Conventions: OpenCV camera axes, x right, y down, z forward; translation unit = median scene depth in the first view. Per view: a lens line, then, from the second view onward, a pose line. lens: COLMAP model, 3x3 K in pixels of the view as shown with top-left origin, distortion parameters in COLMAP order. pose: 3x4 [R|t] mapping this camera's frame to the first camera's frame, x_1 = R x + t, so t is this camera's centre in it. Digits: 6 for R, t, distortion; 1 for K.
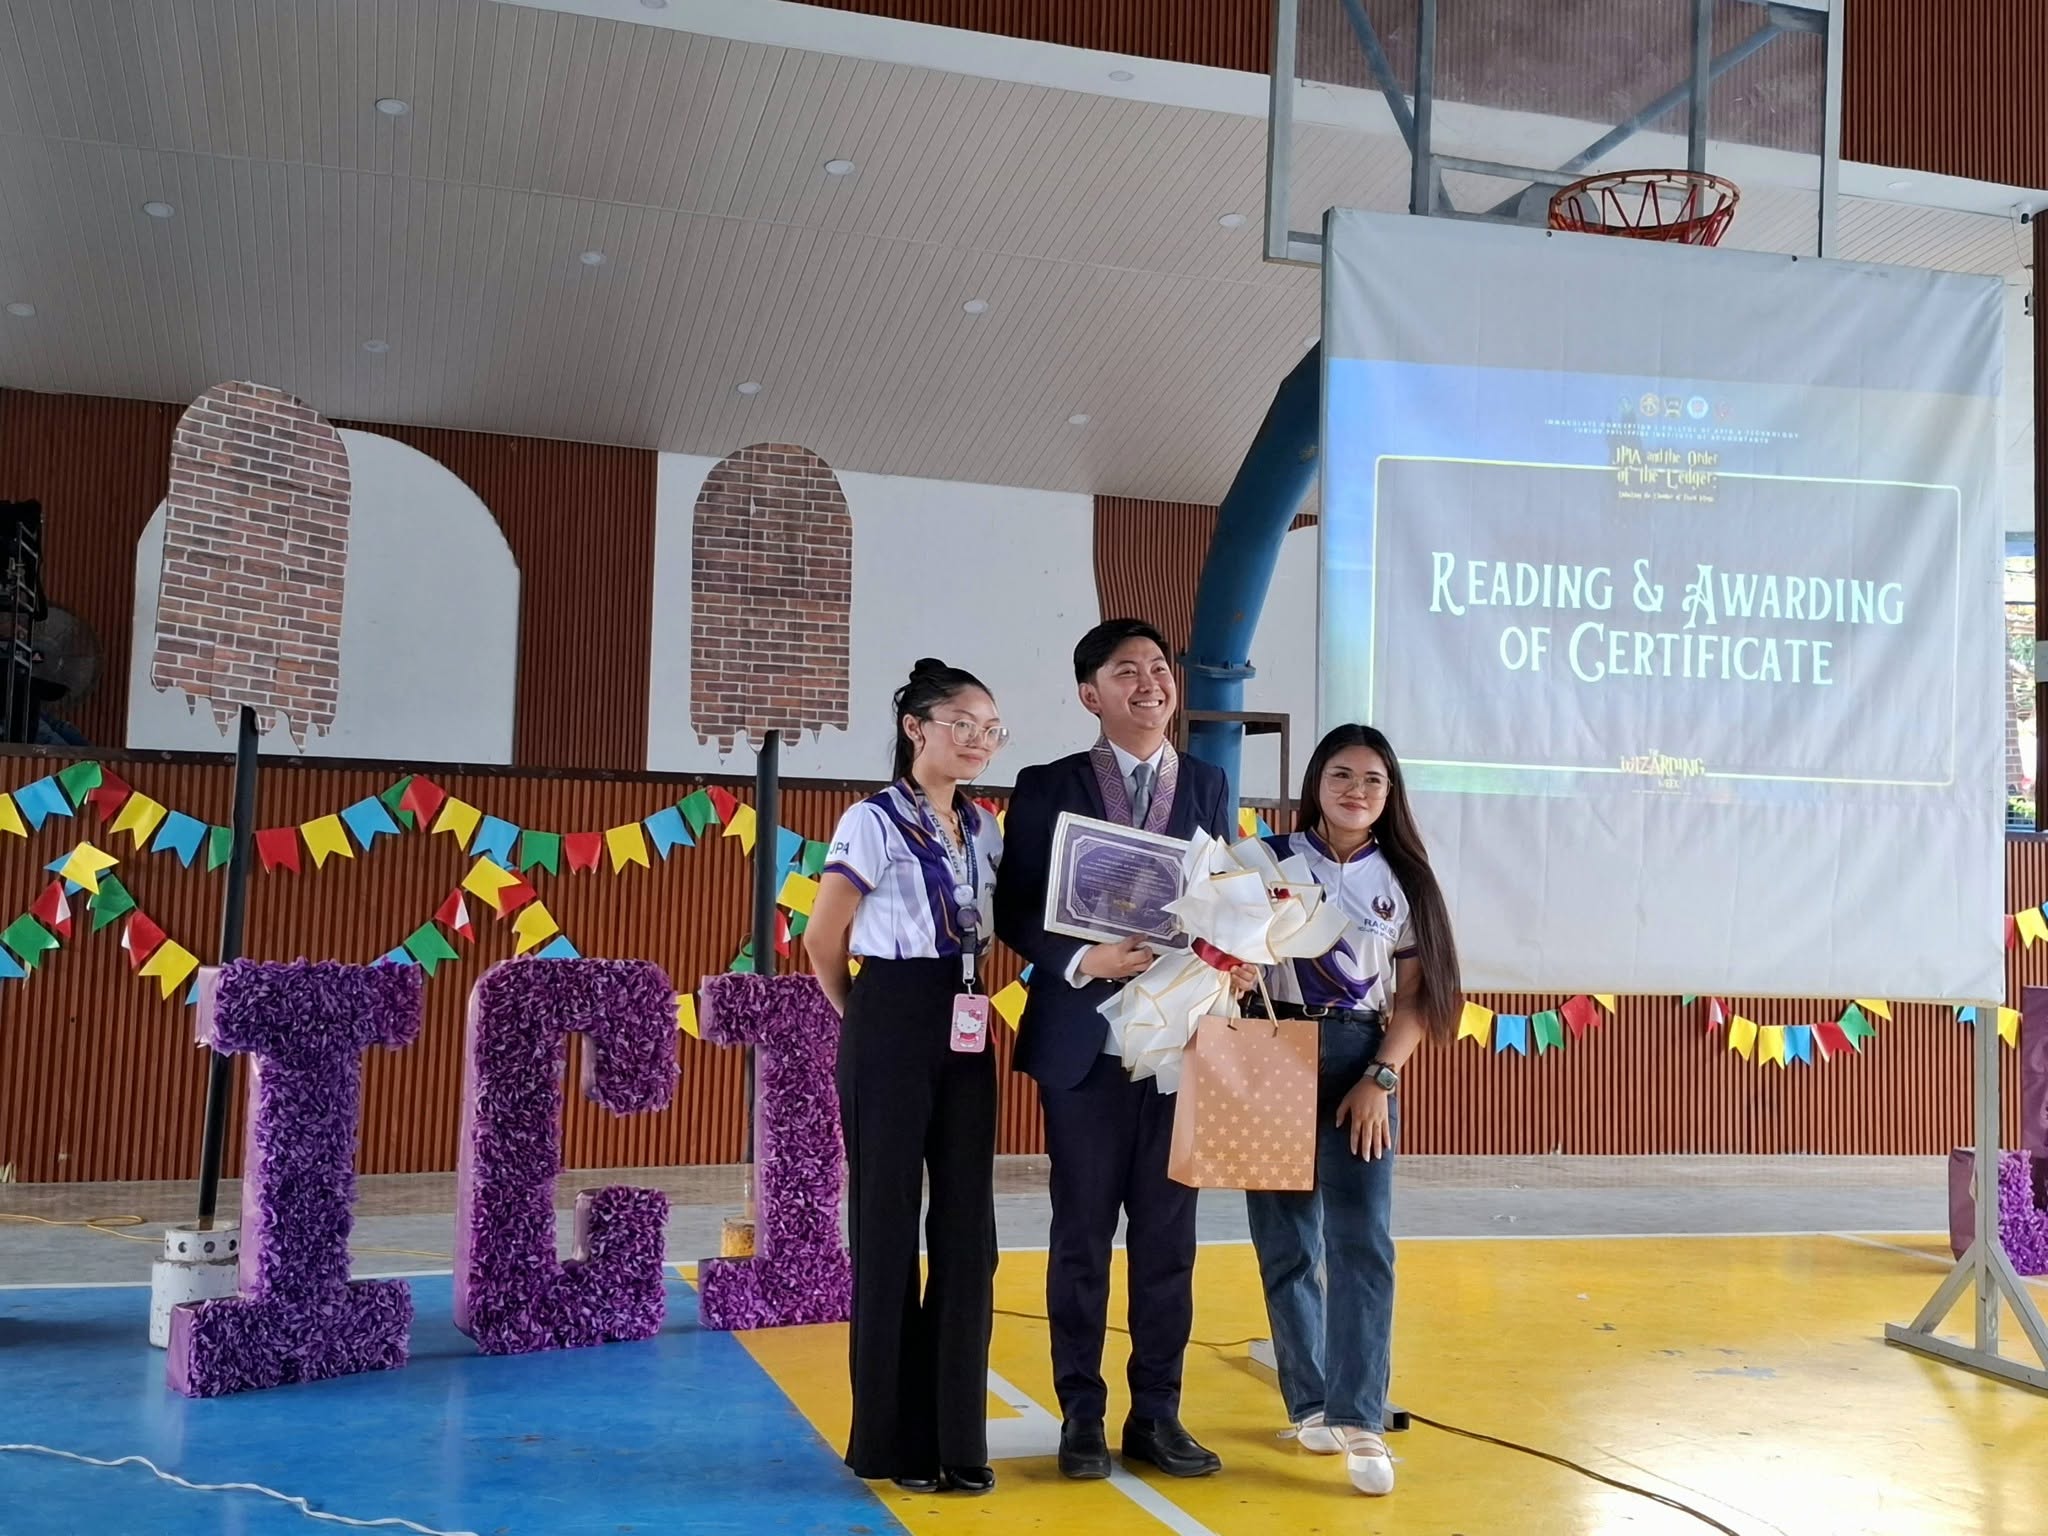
lens RADIAL K [[1858.6, 0, 1017.8], [0, 1858.6, 744.8], [0, 0, 1]] dist [0.092085, -0.183966]
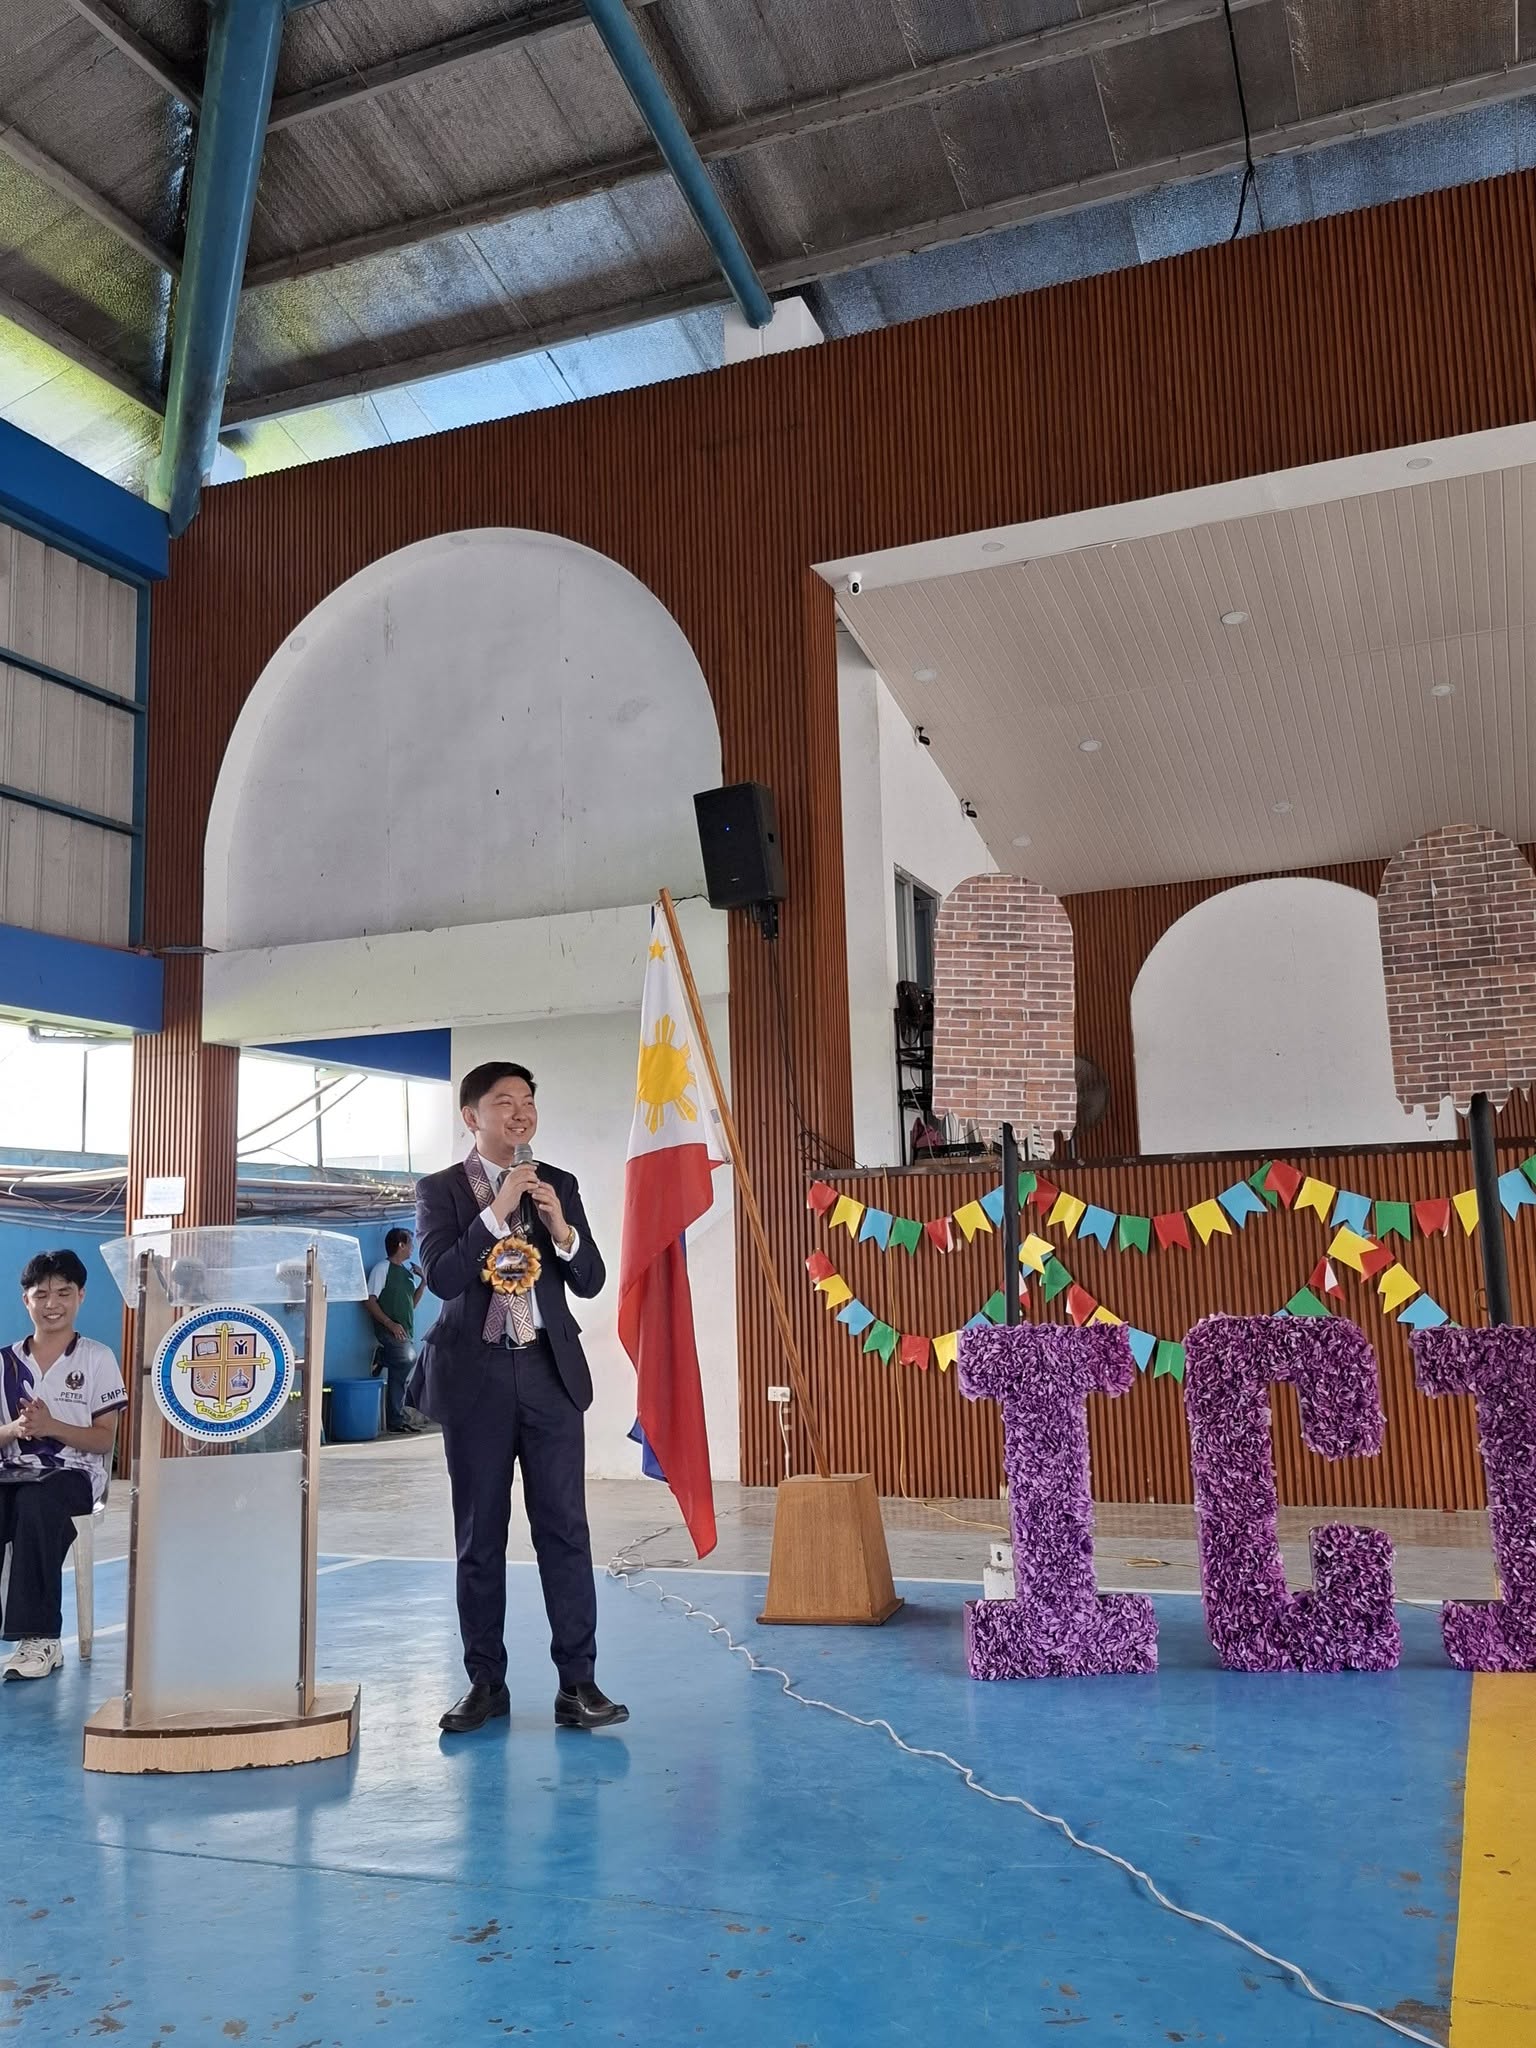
lens RADIAL K [[1558.8, 0, 768.0], [0, 1558.8, 1024.0], [0, 0, 1]] dist [0.102673, -0.161099]
pose [[0.794269, -0.142675, -0.590576, 0.099635], [0.100554, 0.989501, -0.103814, 0.007272], [0.599187, 0.023071, 0.800276, 0.046911]]
